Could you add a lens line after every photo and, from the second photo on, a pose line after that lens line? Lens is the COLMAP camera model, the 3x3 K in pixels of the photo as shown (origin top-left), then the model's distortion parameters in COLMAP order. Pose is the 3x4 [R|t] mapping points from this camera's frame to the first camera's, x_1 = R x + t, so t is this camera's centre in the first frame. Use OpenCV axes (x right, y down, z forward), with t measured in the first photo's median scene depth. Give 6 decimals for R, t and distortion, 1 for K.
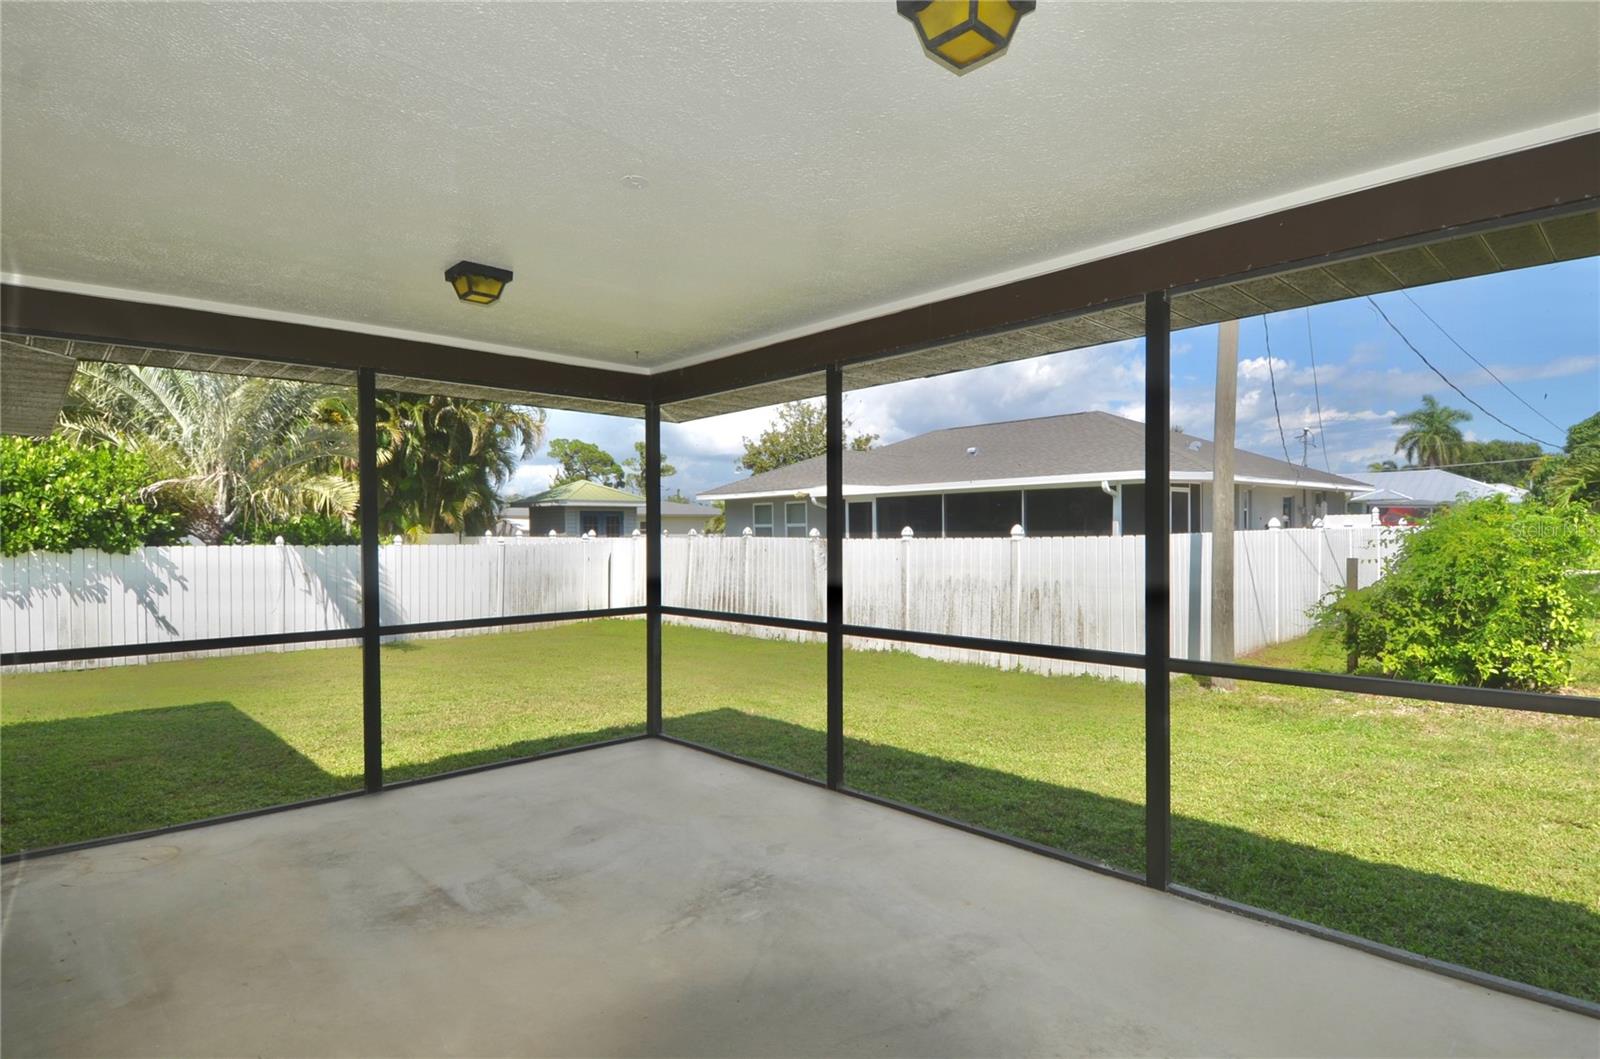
lens RADIAL K [[836.6, 0, 822.3], [0, 836.6, 527.8], [0, 0, 1]] dist [0.016138, -0.014582]
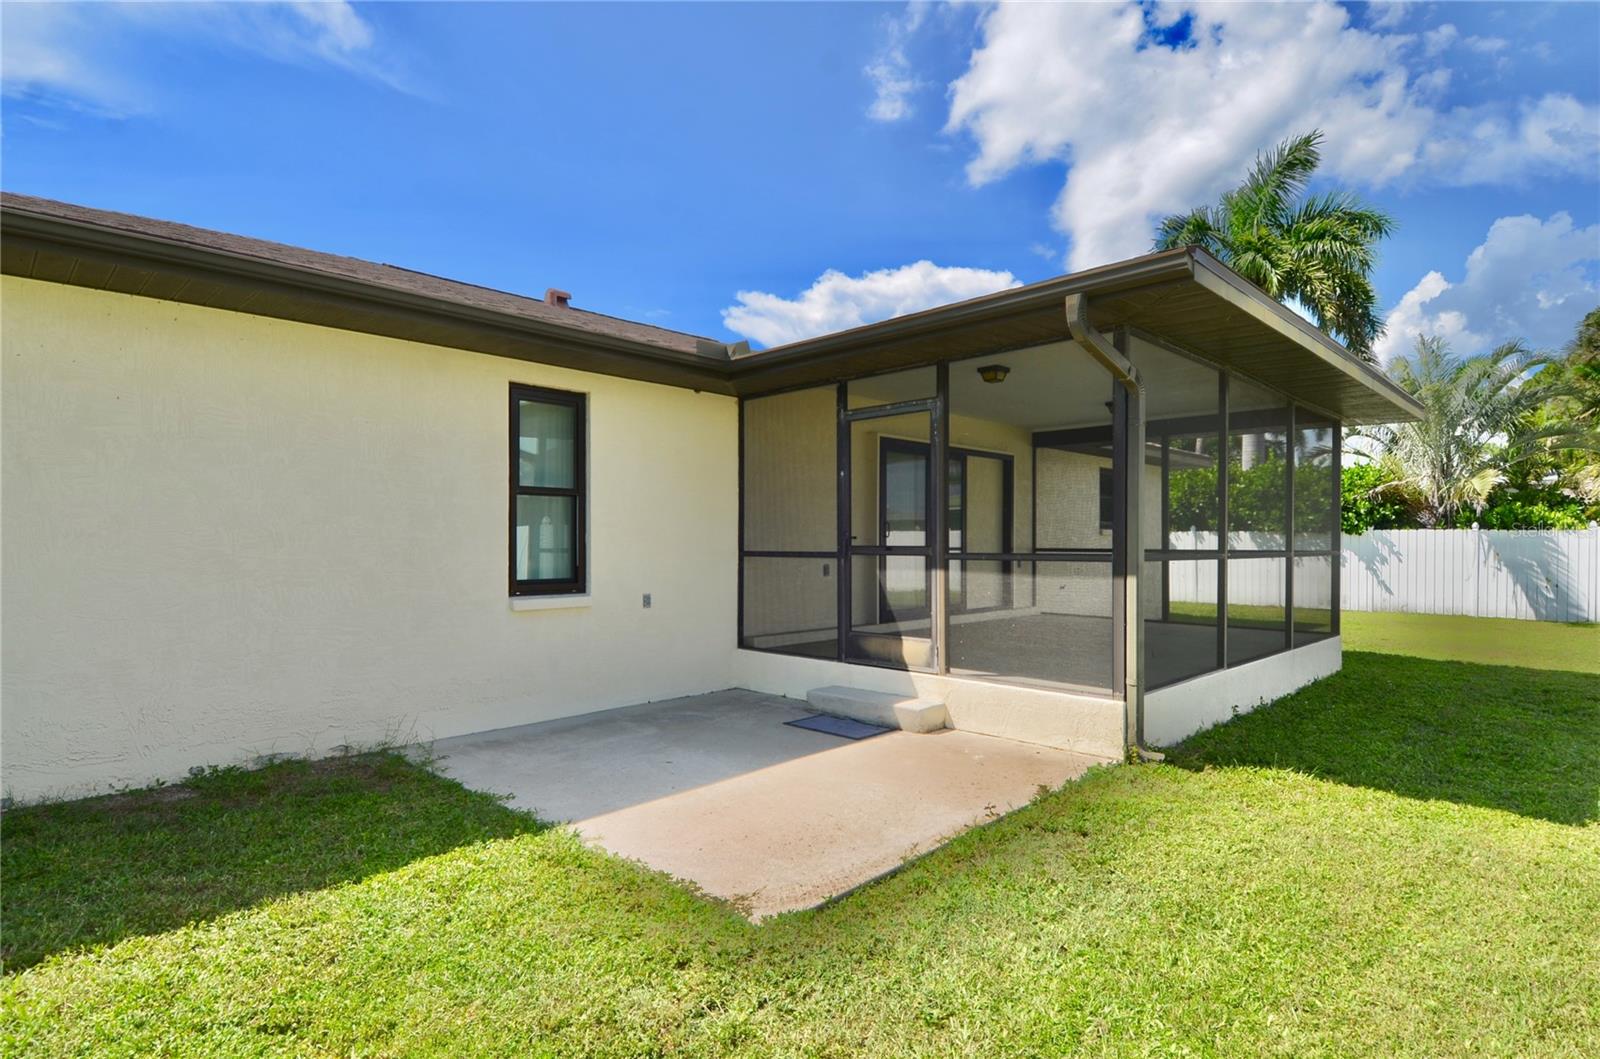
lens RADIAL K [[844.7, 0, 791.1], [0, 844.7, 540.9], [0, 0, 1]] dist [0.025301, -0.030536]
pose [[0.029847, 0.004601, -0.999544, 0.603972], [0.002693, 0.999985, 0.004684, 0.030687], [0.999551, -0.002831, 0.029835, -0.030779]]
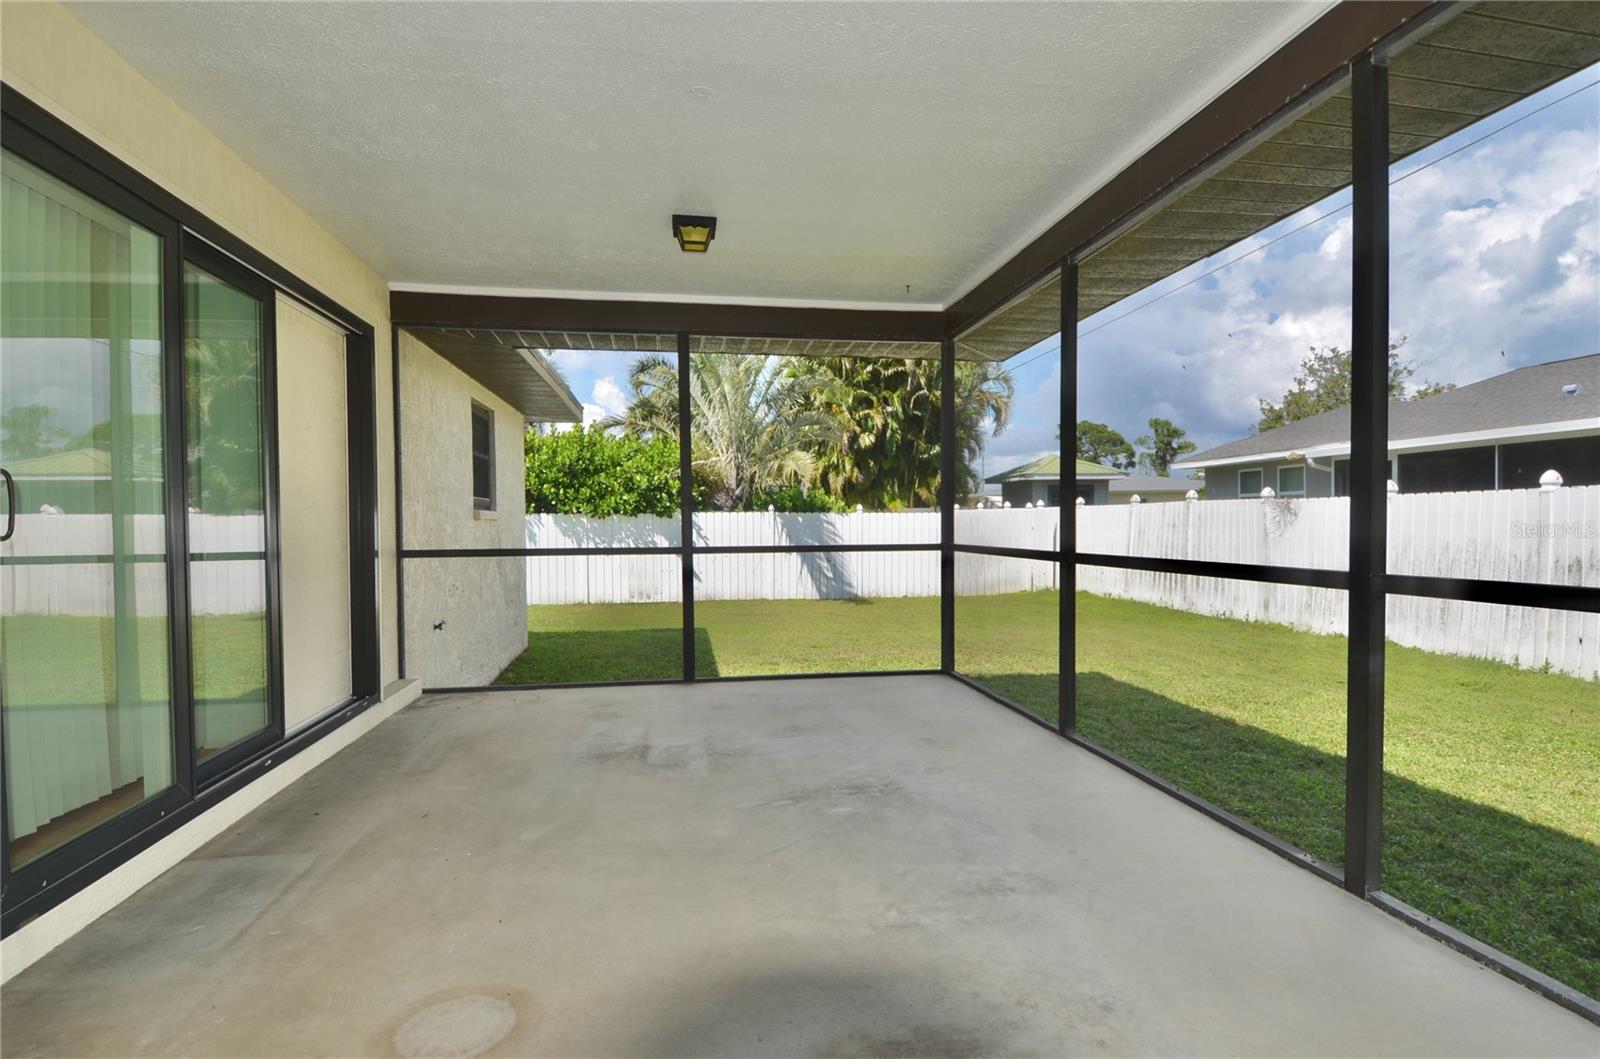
lens RADIAL K [[844.7, 0, 818.5], [0, 844.7, 533.1], [0, 0, 1]] dist [0.025301, -0.030536]
pose [[0.825142, 0.006888, -0.564884, 0.107178], [0.006861, 0.999730, 0.022212, 0.025635], [0.564884, -0.022204, 0.824871, 0.037737]]
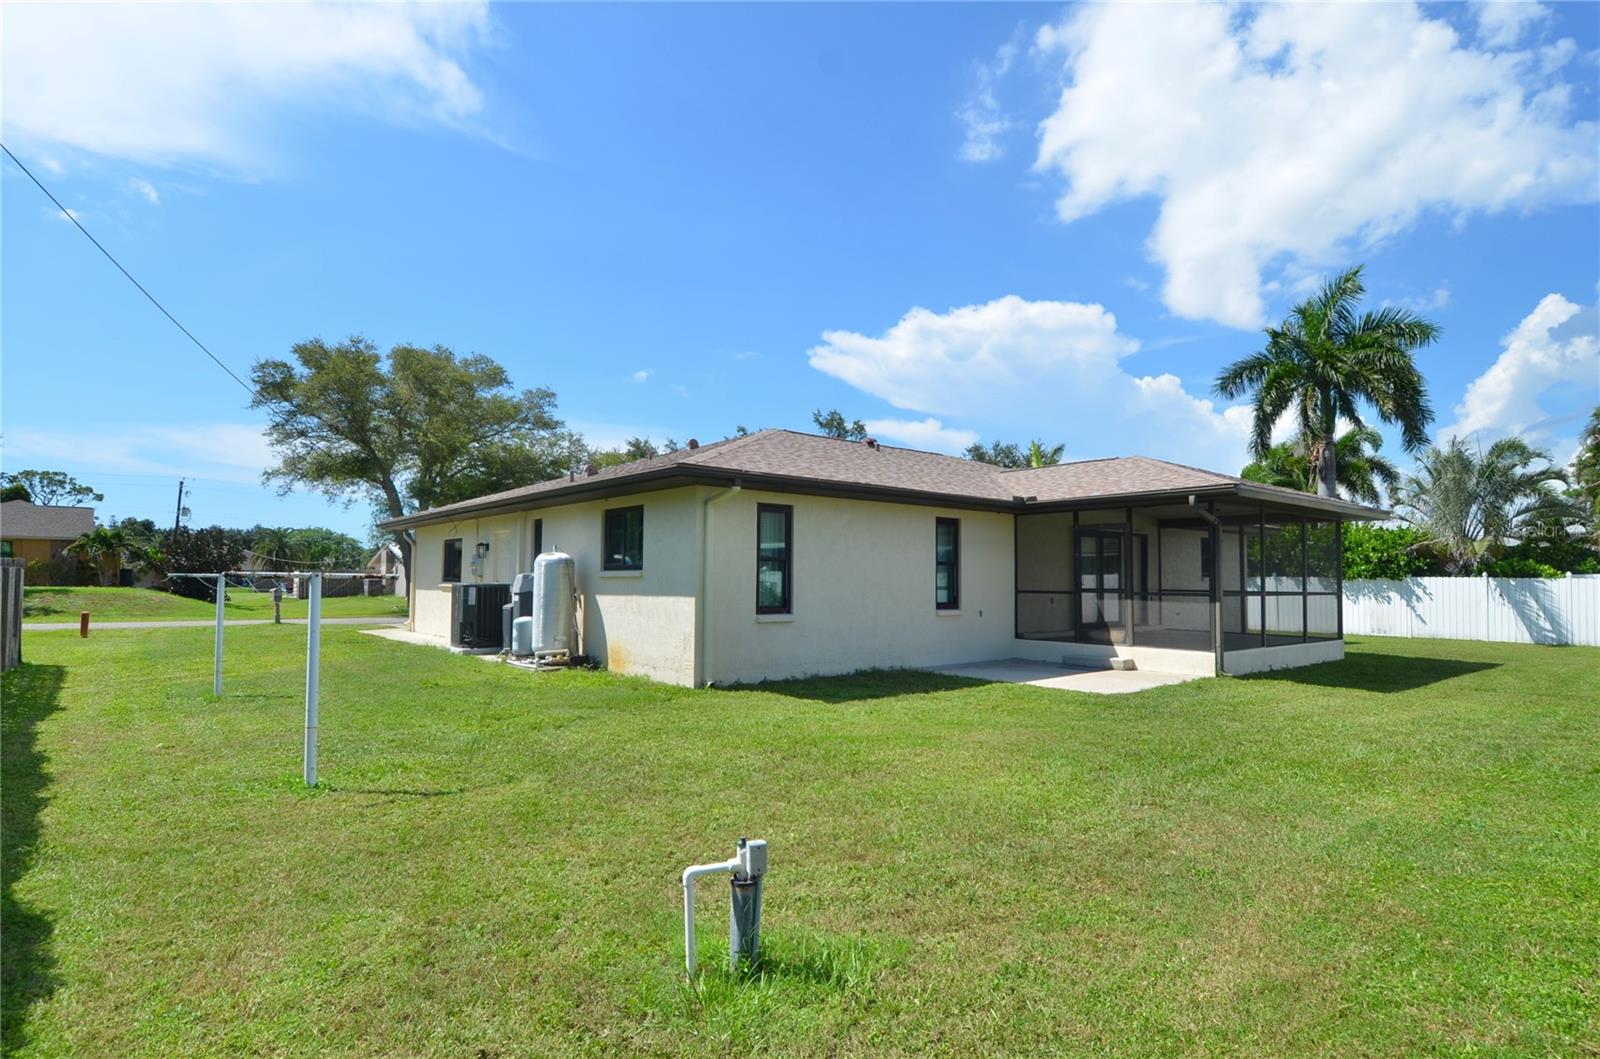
lens RADIAL K [[844.7, 0, 795.0], [0, 844.7, 555.4], [0, 0, 1]] dist [0.025301, -0.030536]
pose [[-0.063765, -0.021159, -0.997741, 1.228644], [-0.002675, 0.999775, -0.021032, 0.016969], [0.997961, 0.001327, -0.063808, -0.286511]]
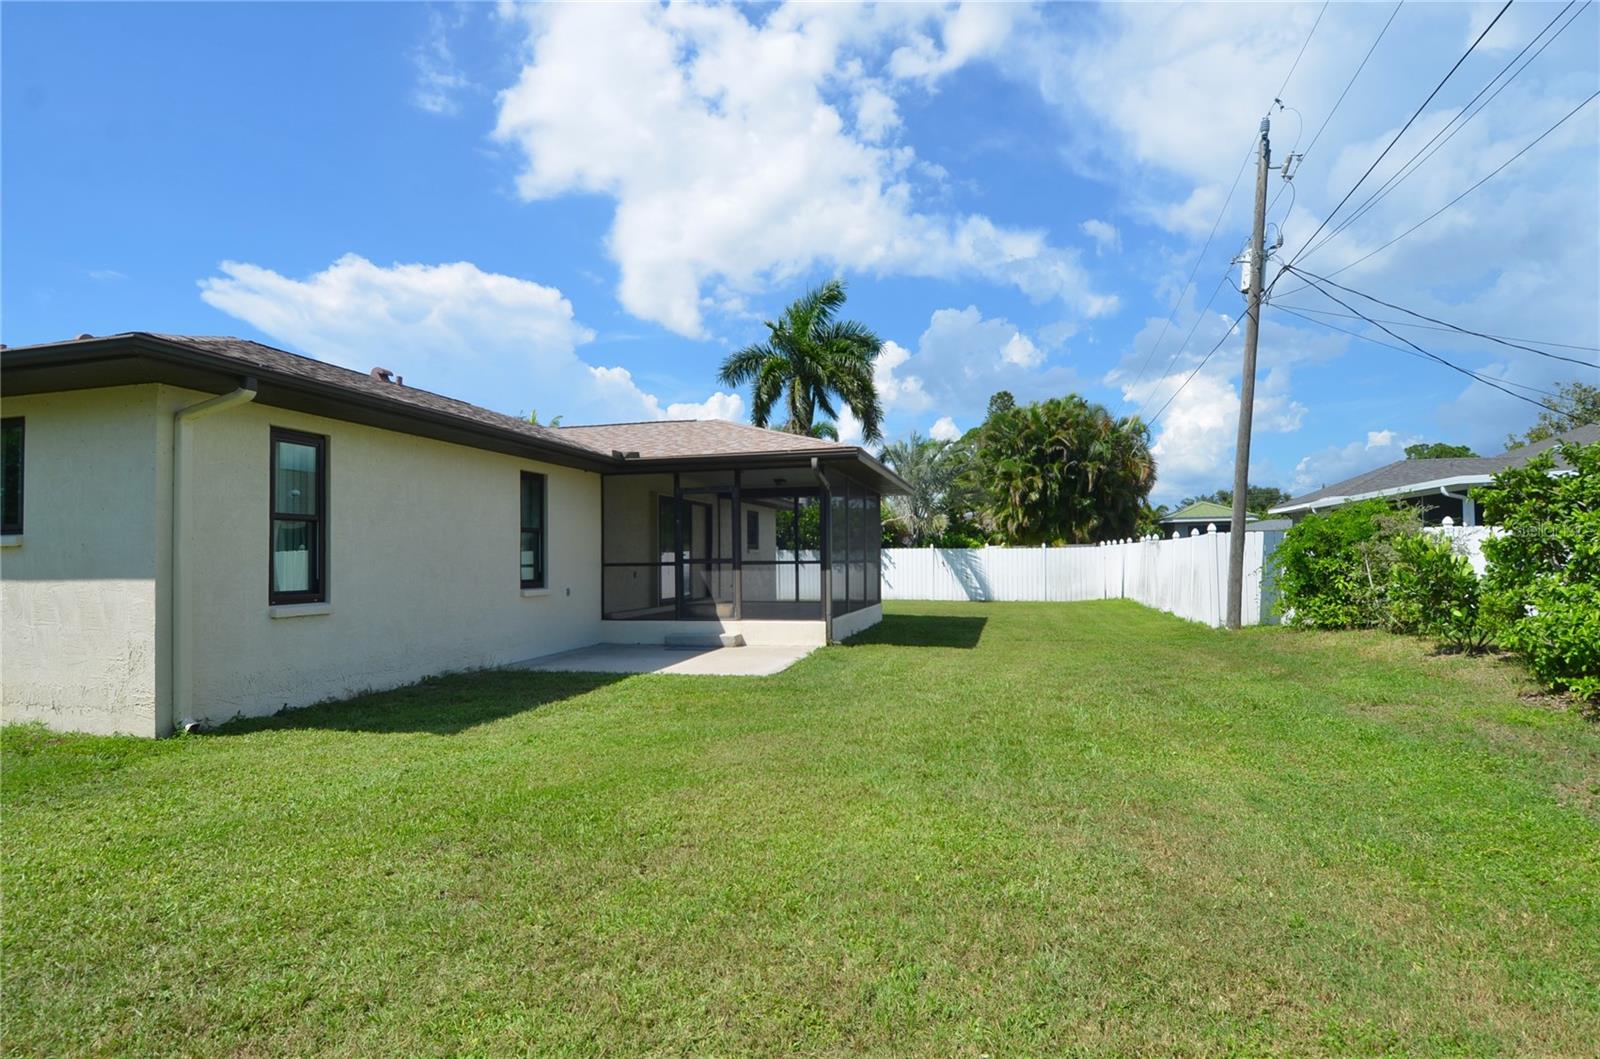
lens RADIAL K [[844.7, 0, 825.7], [0, 844.7, 528.0], [0, 0, 1]] dist [0.025301, -0.030536]
pose [[0.555992, -0.029315, -0.830671, 1.006124], [0.009709, 0.999539, -0.028776, 0.030012], [0.831131, 0.007935, 0.556020, -0.392910]]
